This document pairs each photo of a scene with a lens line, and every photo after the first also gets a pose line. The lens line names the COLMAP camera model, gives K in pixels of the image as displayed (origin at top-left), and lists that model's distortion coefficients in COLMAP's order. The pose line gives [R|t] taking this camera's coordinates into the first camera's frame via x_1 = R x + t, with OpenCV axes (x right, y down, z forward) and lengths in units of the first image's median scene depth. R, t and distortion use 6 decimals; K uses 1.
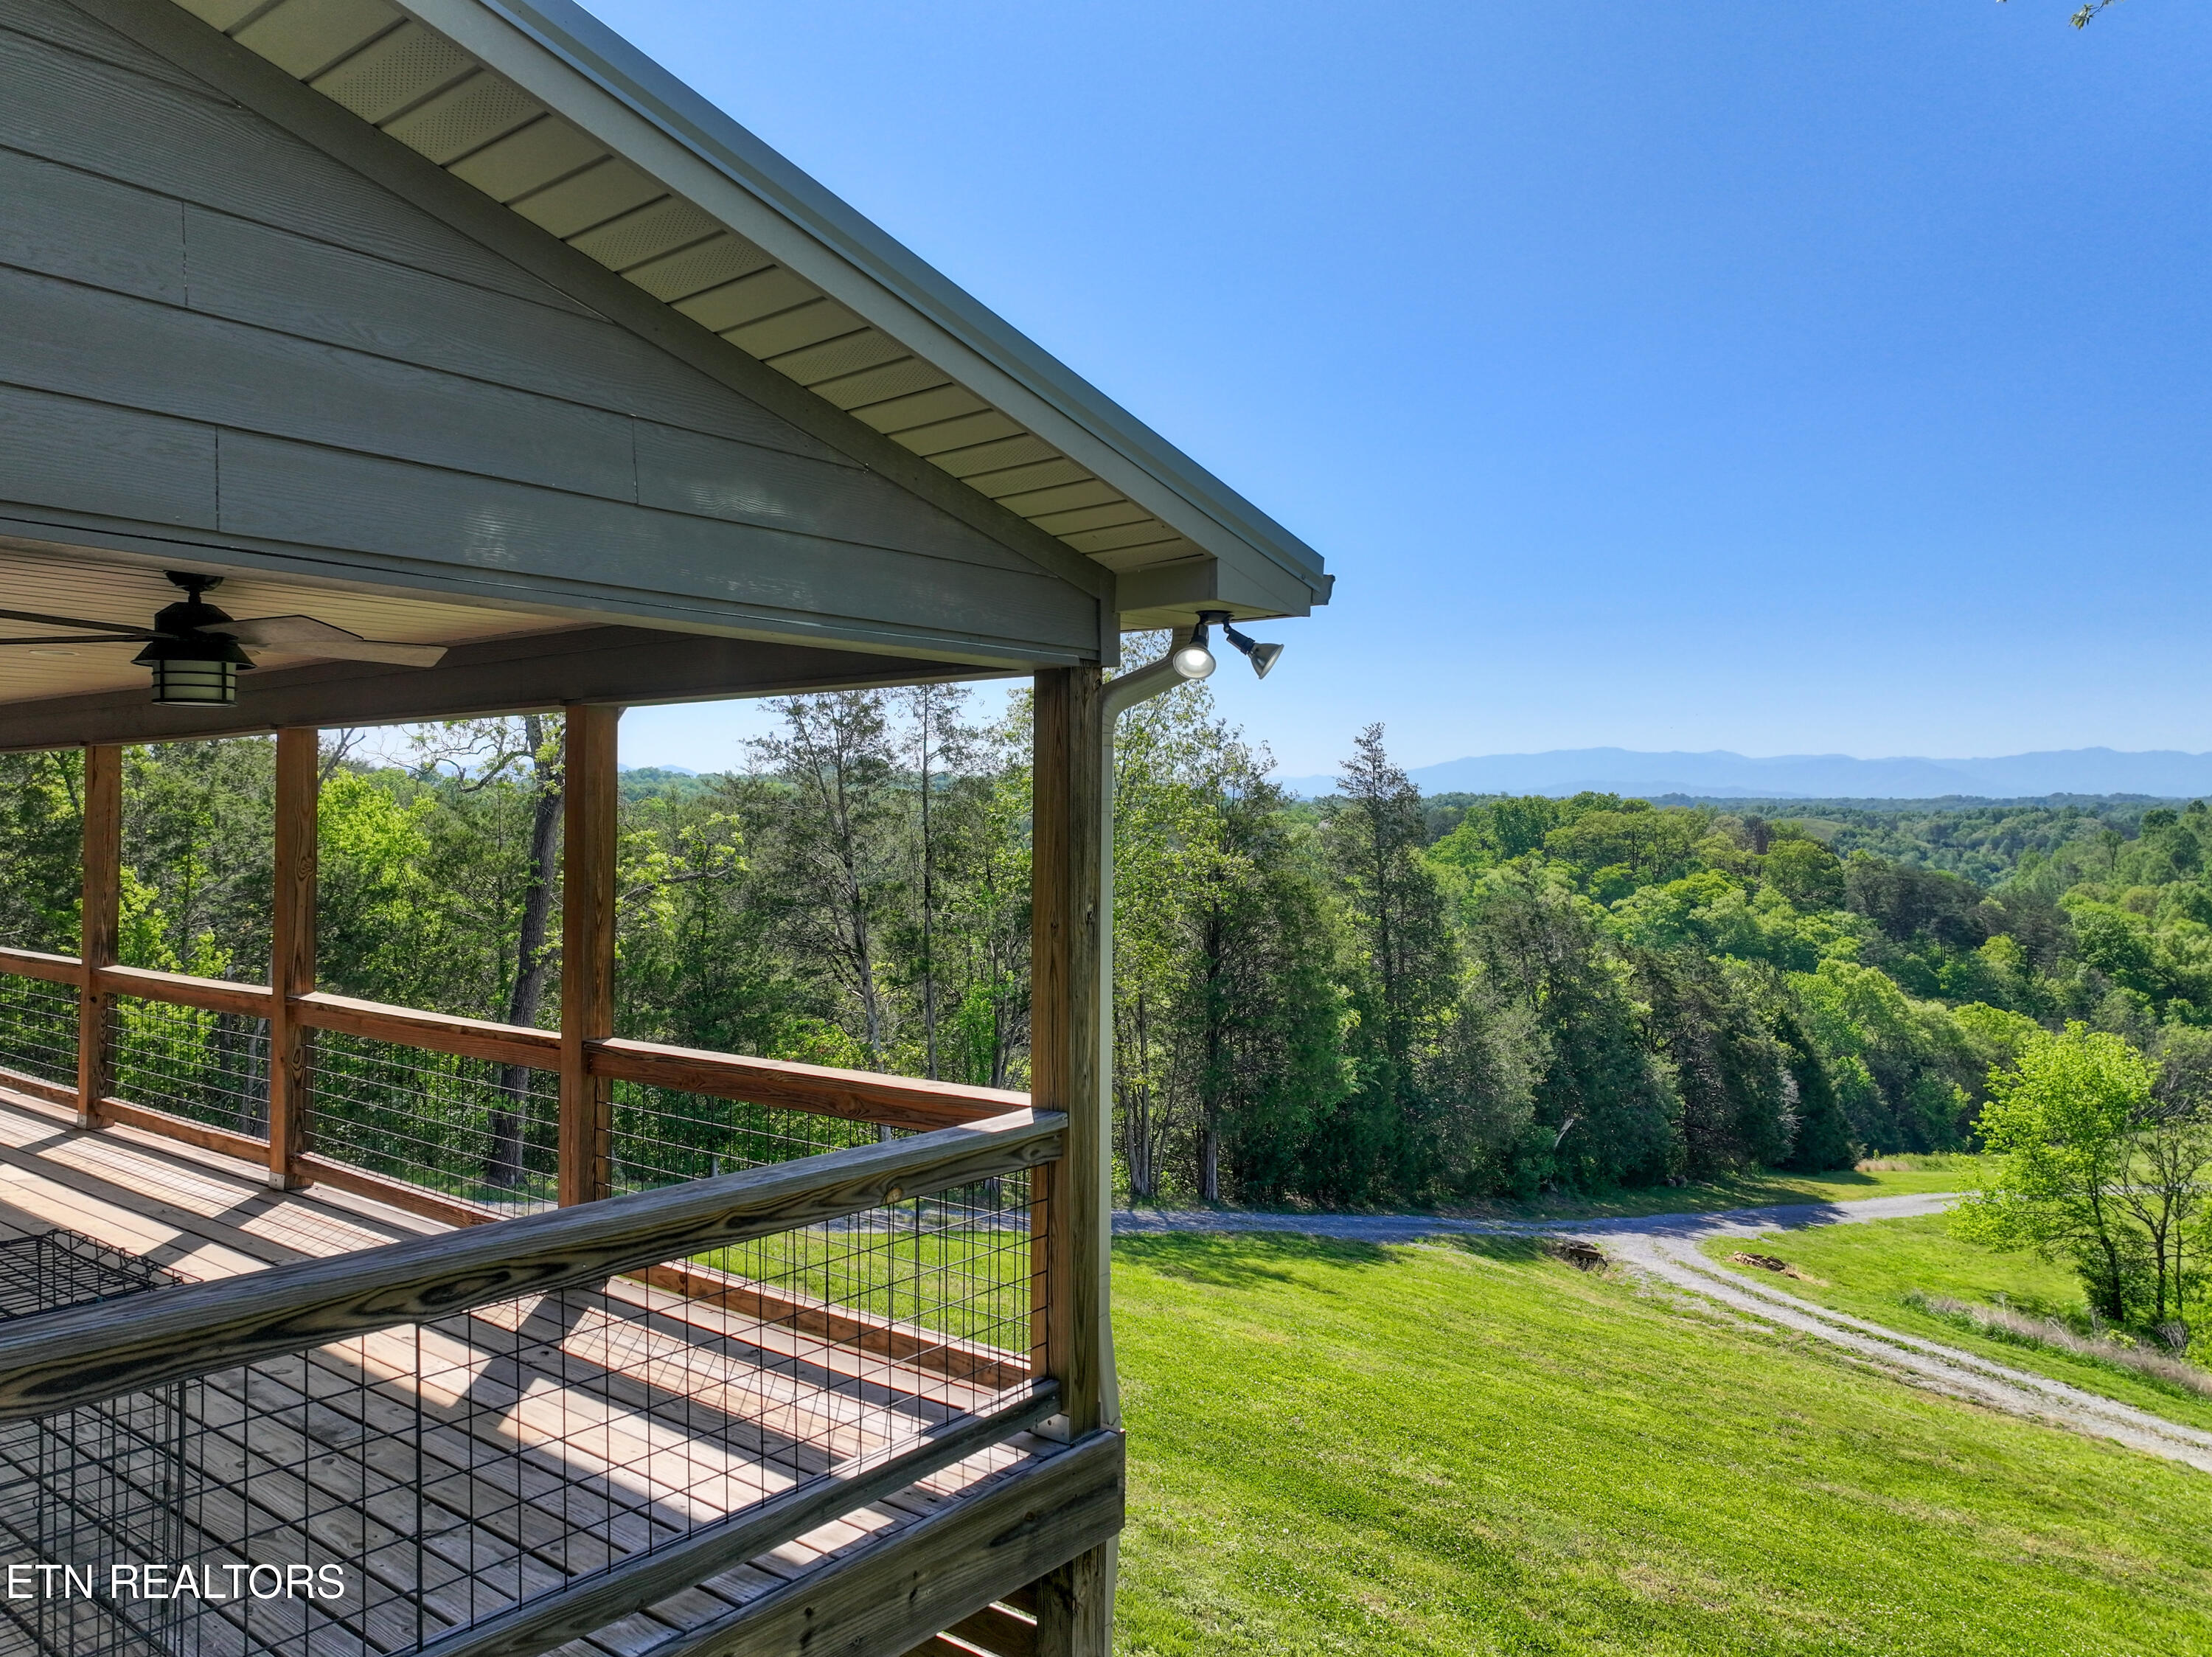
lens RADIAL K [[1574.6, 0, 1043.0], [0, 1574.6, 825.7], [0, 0, 1]] dist [-0.037183, 0.035189]
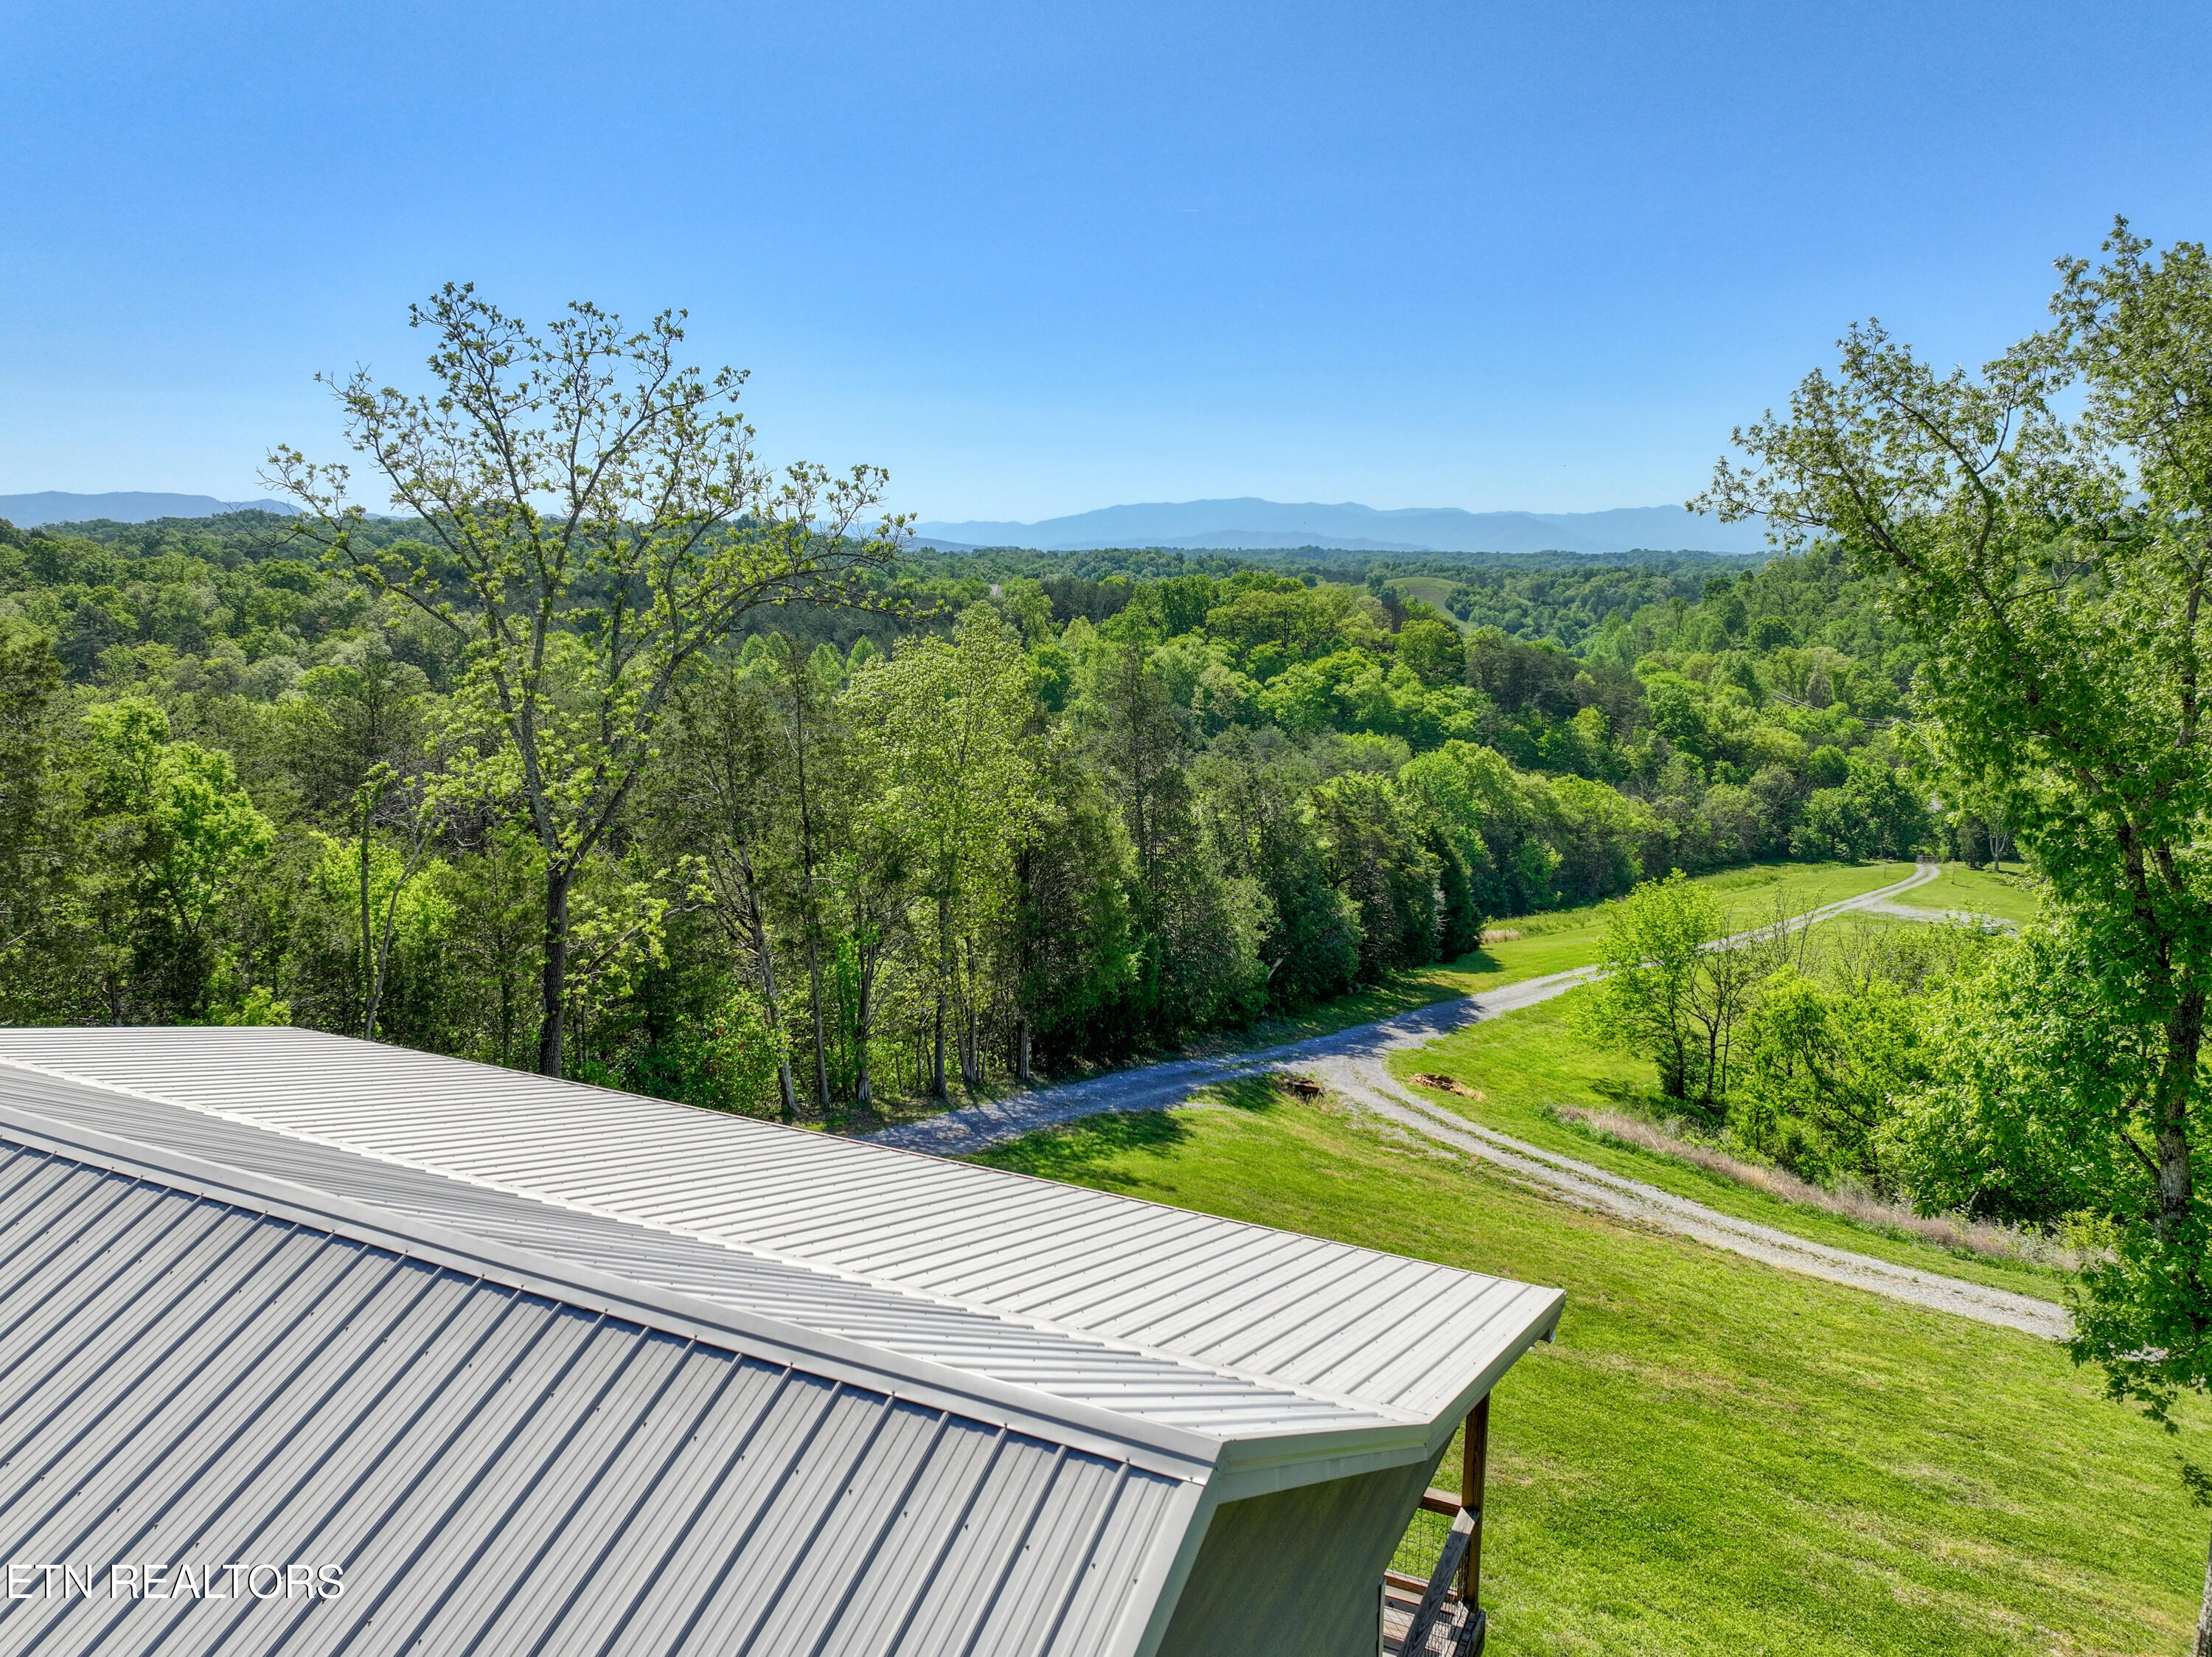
lens RADIAL K [[1568.9, 0, 1080.1], [0, 1568.9, 815.3], [0, 0, 1]] dist [0.003306, 0.023815]
pose [[0.970852, -0.030065, 0.237786, -0.079971], [-0.007359, 0.987895, 0.154951, -0.089734], [-0.239566, -0.152184, 0.958878, -0.080041]]
